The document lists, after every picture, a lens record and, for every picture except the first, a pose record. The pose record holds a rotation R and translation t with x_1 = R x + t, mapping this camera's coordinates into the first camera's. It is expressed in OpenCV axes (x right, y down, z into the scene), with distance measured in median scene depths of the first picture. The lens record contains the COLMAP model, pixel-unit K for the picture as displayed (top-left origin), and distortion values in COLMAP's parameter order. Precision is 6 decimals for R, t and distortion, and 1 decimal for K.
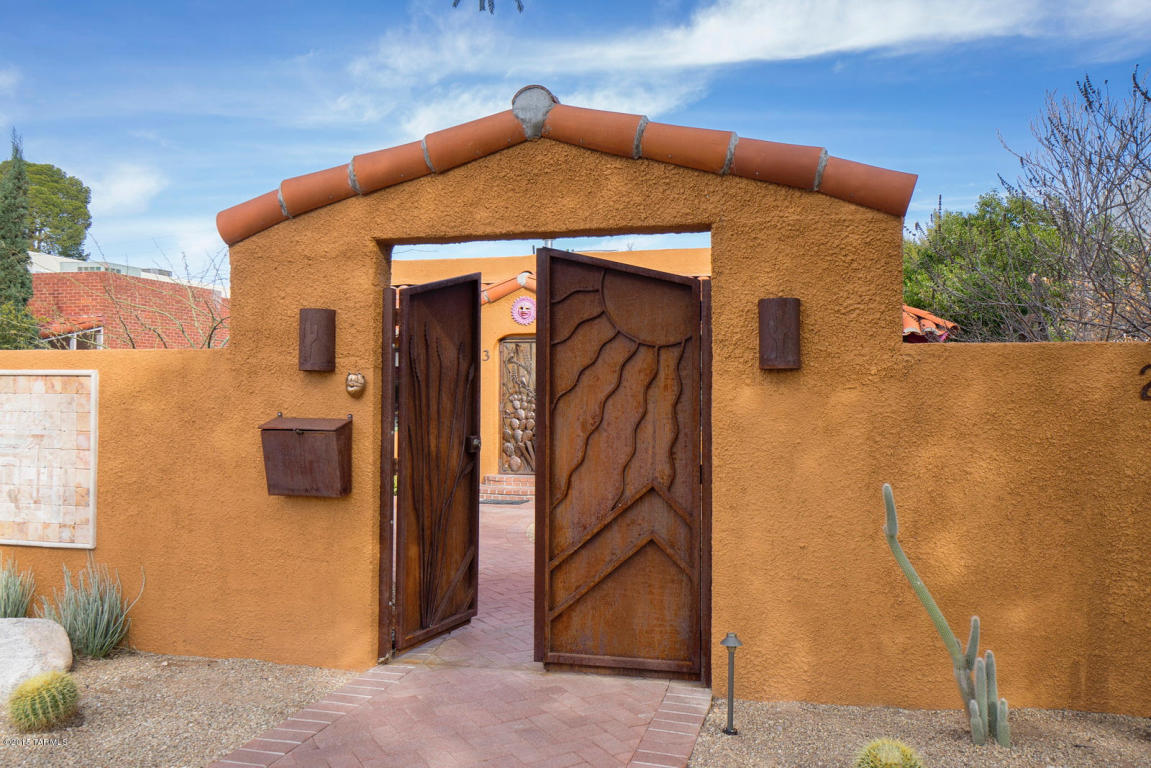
lens RADIAL K [[862.7, 0, 569.0], [0, 862.7, 385.1], [0, 0, 1]] dist [-0.012904, 0.003923]
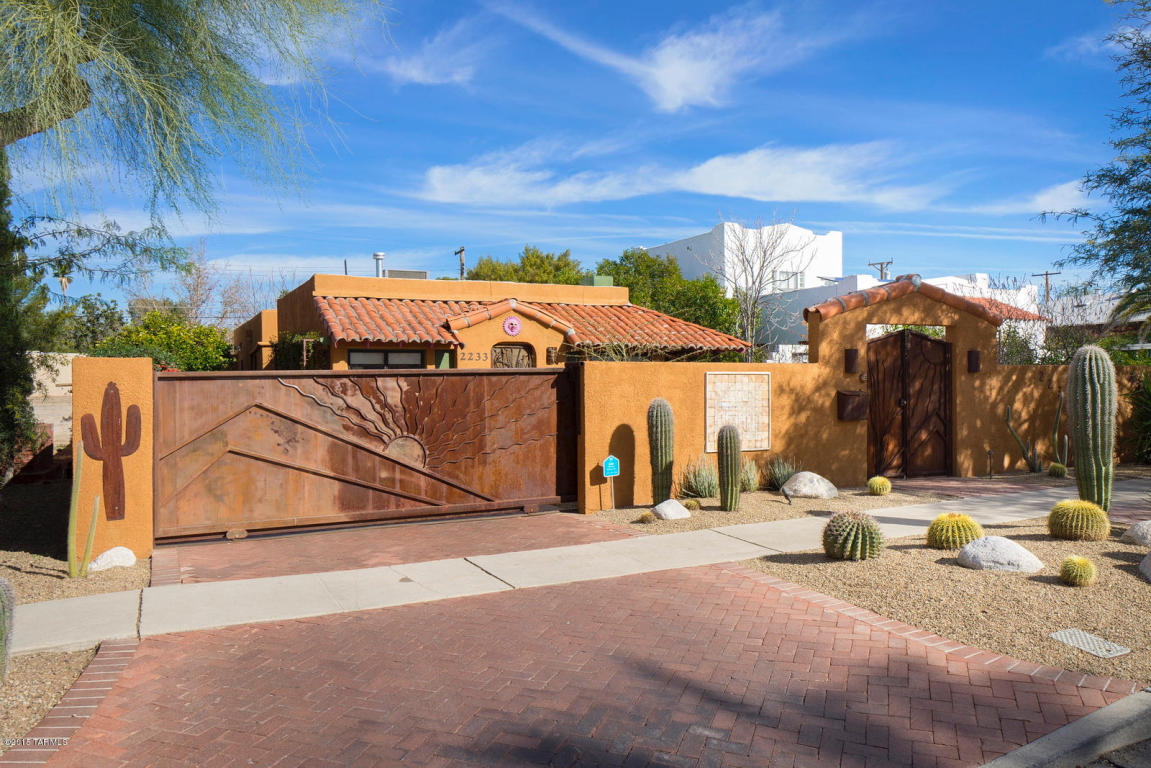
lens RADIAL K [[862.7, 0, 569.7], [0, 862.7, 384.2], [0, 0, 1]] dist [-0.012904, 0.003923]
pose [[0.794970, -0.010412, 0.606560, -2.365719], [0.004871, 0.999930, 0.010781, -0.012970], [-0.606630, -0.005616, 0.794965, -0.517700]]
